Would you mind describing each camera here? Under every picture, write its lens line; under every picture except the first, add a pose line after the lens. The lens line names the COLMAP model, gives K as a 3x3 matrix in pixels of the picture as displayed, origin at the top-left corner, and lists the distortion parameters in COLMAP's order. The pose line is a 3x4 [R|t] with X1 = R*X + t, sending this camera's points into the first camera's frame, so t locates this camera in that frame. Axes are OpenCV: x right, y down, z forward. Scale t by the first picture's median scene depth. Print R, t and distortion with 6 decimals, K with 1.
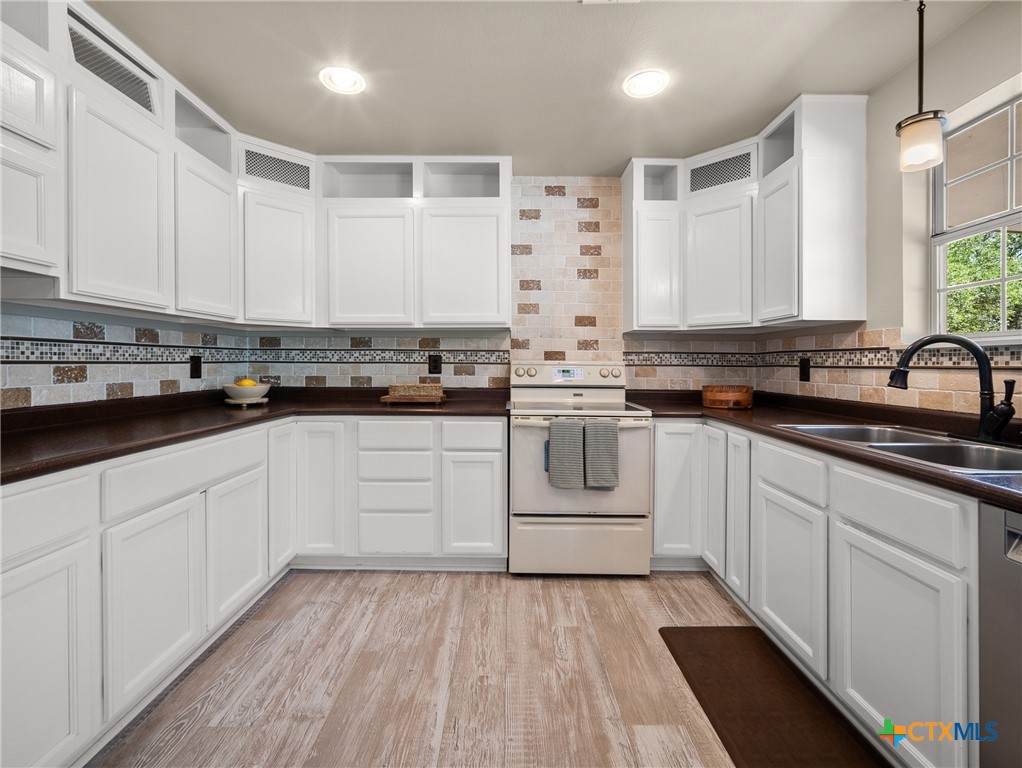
lens RADIAL K [[462.2, 0, 510.1], [0, 462.2, 364.4], [0, 0, 1]] dist [-0.002693, -0.000078]
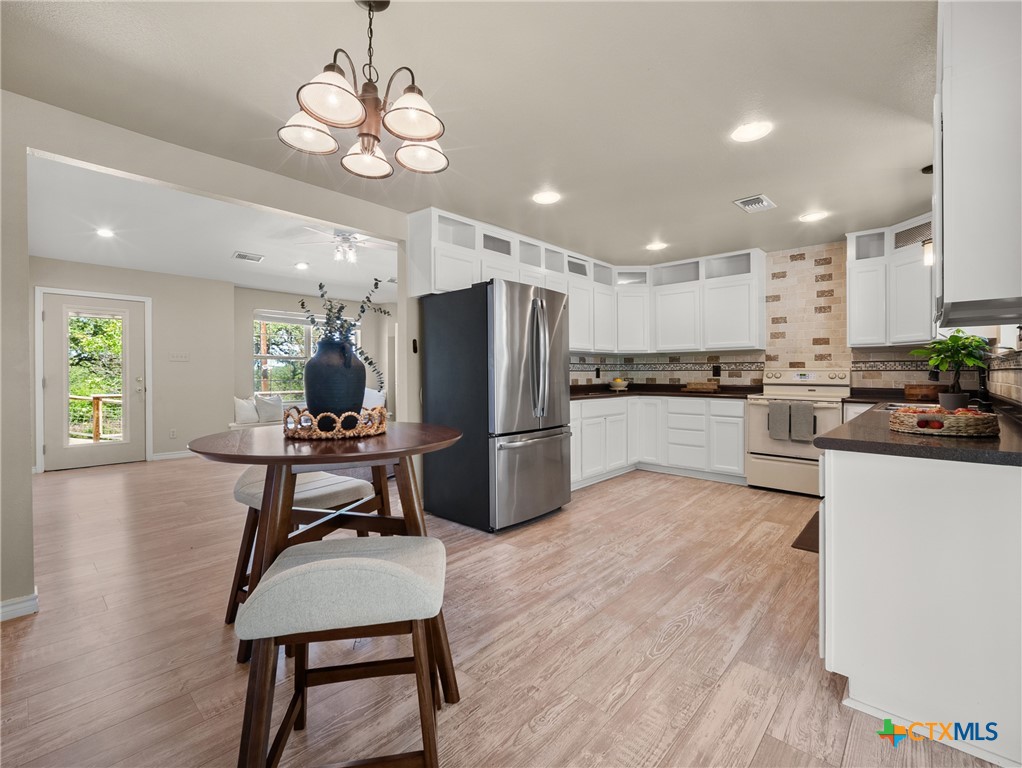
lens RADIAL K [[464.1, 0, 512.3], [0, 464.1, 374.6], [0, 0, 1]] dist [-0.001489, -0.000181]
pose [[0.739993, -0.003121, -0.672607, 0.462460], [0.002825, 0.999995, -0.001531, 0.013996], [0.672608, -0.000767, 0.739998, -0.833415]]
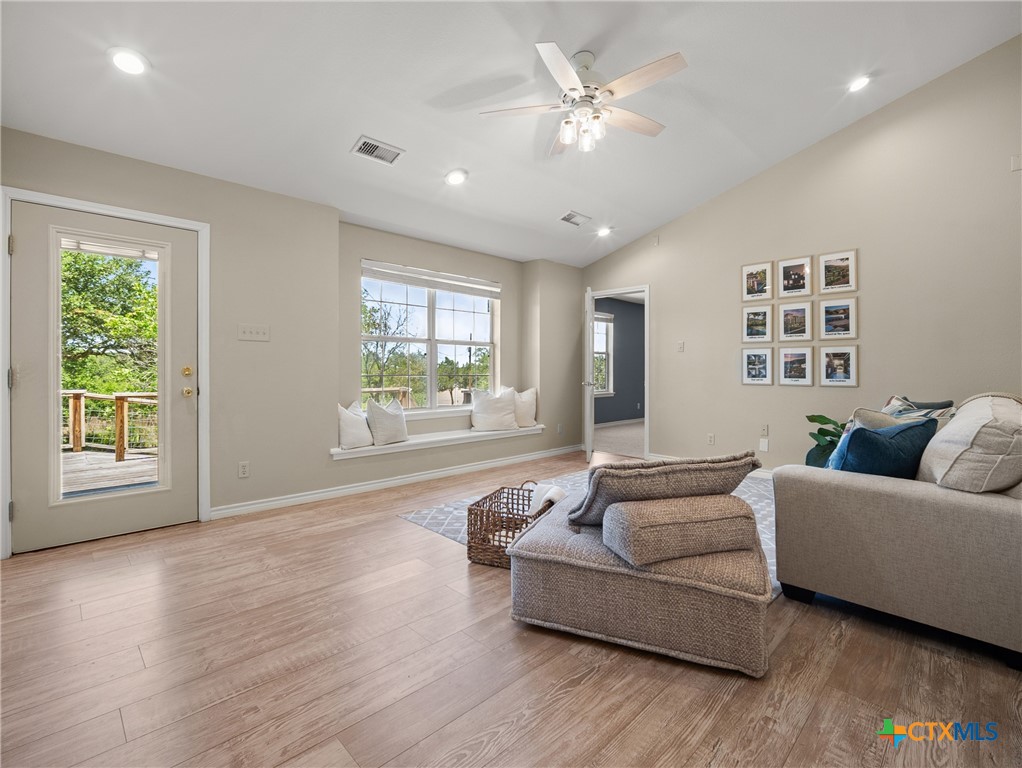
lens RADIAL K [[478.8, 0, 514.8], [0, 478.8, 371.3], [0, 0, 1]] dist [-0.011991, -0.000522]
pose [[0.707184, 0.005279, -0.707009, -0.736471], [-0.005073, 0.999984, 0.002393, 0.018027], [0.707011, 0.001894, 0.707200, -0.683700]]
